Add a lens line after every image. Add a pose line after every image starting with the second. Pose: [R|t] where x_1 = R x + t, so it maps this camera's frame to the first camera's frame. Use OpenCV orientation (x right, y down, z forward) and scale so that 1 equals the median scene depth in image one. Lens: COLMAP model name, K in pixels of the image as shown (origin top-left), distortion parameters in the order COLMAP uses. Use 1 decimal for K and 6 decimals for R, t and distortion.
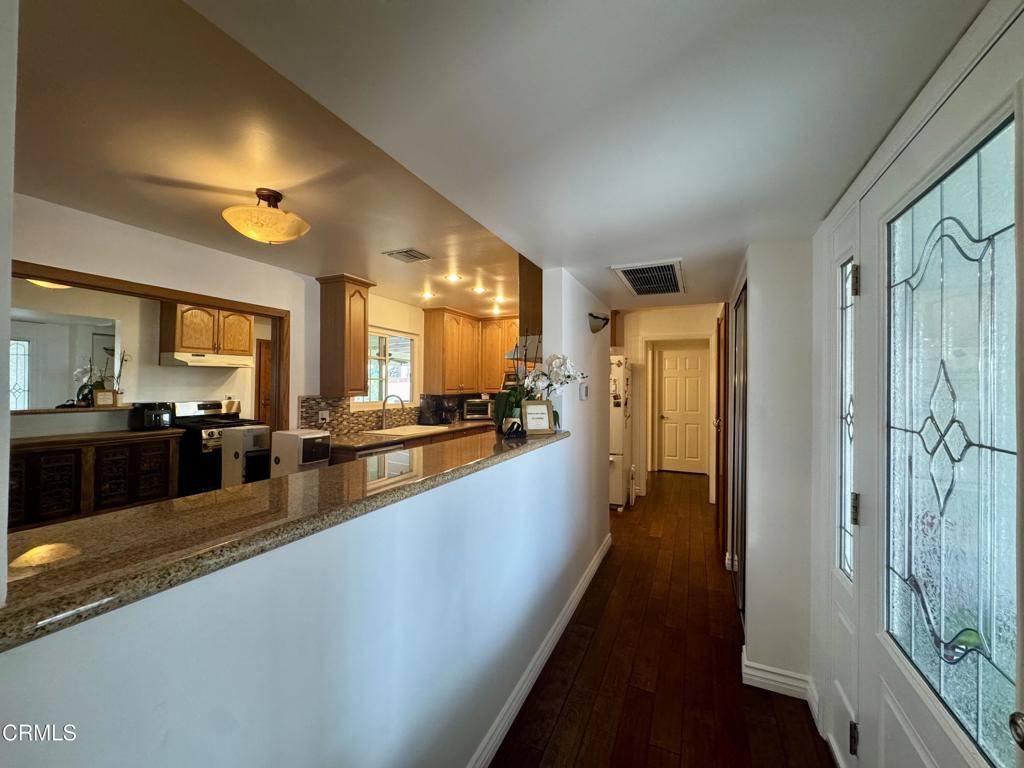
lens RADIAL K [[409.3, 0, 511.3], [0, 409.3, 382.5], [0, 0, 1]] dist [-0.002678, 0.000220]
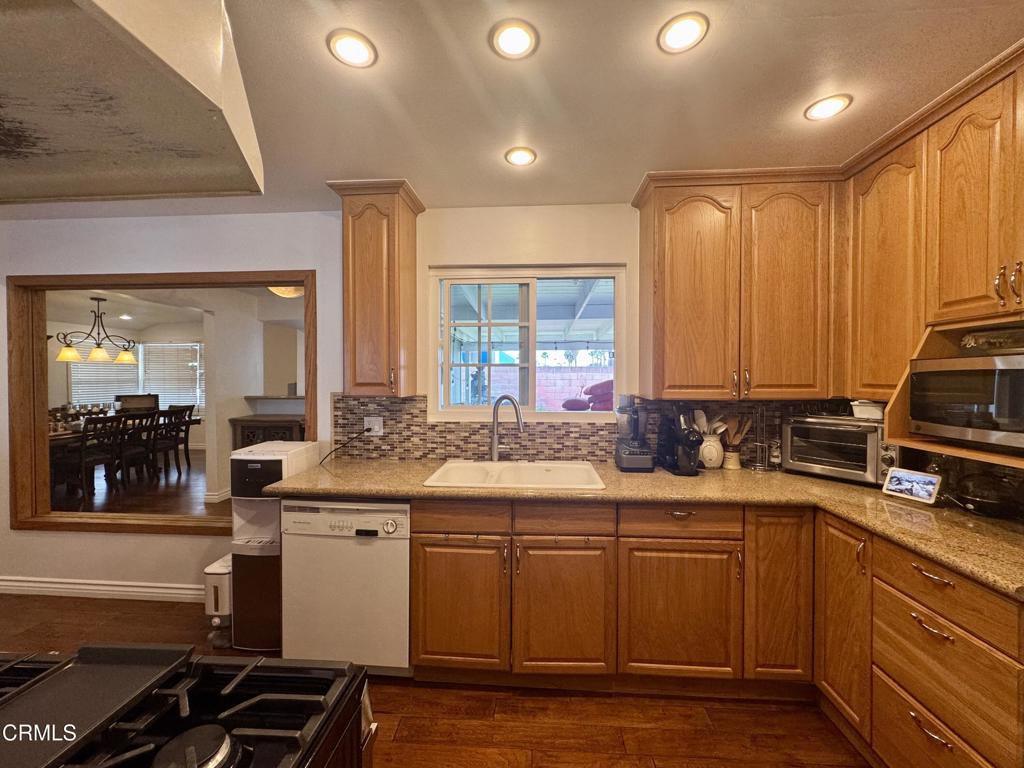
lens RADIAL K [[409.3, 0, 511.3], [0, 409.3, 382.5], [0, 0, 1]] dist [-0.002678, 0.000220]
pose [[0.350416, 0.009008, -0.936551, 0.204920], [0.007792, 0.999891, 0.012532, 0.009509], [0.936562, -0.011689, 0.350308, 0.965008]]
